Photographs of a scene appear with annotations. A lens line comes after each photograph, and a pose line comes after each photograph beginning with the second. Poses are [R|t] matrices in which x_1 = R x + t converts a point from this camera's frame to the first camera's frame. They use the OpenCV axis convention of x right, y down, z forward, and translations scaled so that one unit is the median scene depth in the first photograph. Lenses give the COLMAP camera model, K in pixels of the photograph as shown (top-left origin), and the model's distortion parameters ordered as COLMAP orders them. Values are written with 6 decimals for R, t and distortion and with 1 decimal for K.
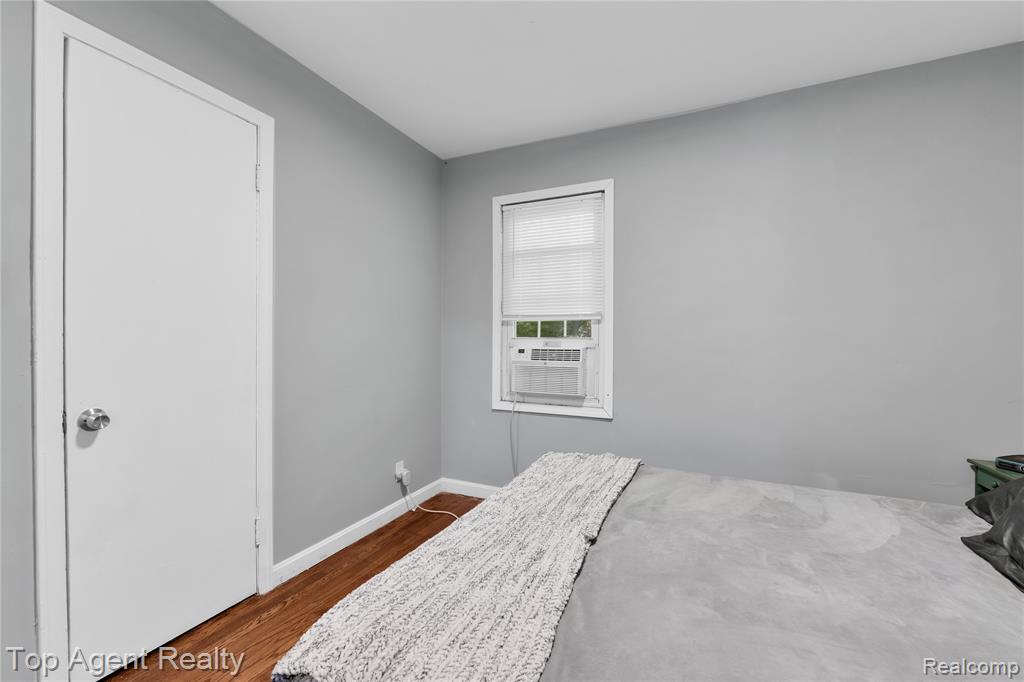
lens RADIAL K [[411.9, 0, 524.0], [0, 411.9, 340.6], [0, 0, 1]] dist [-0.010276, -0.000197]
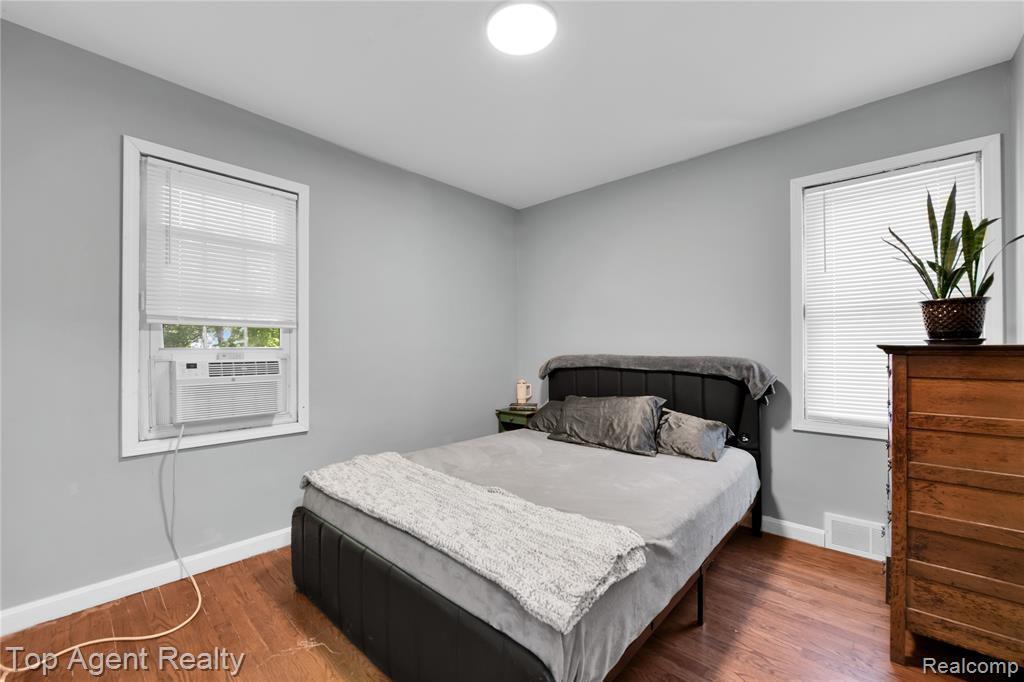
lens RADIAL K [[411.9, 0, 514.8], [0, 411.9, 346.0], [0, 0, 1]] dist [-0.010276, -0.000197]
pose [[0.303088, 0.002894, 0.952958, -0.541589], [0.007176, 0.999960, -0.005319, -0.002456], [-0.952936, 0.008450, 0.303055, 0.225875]]
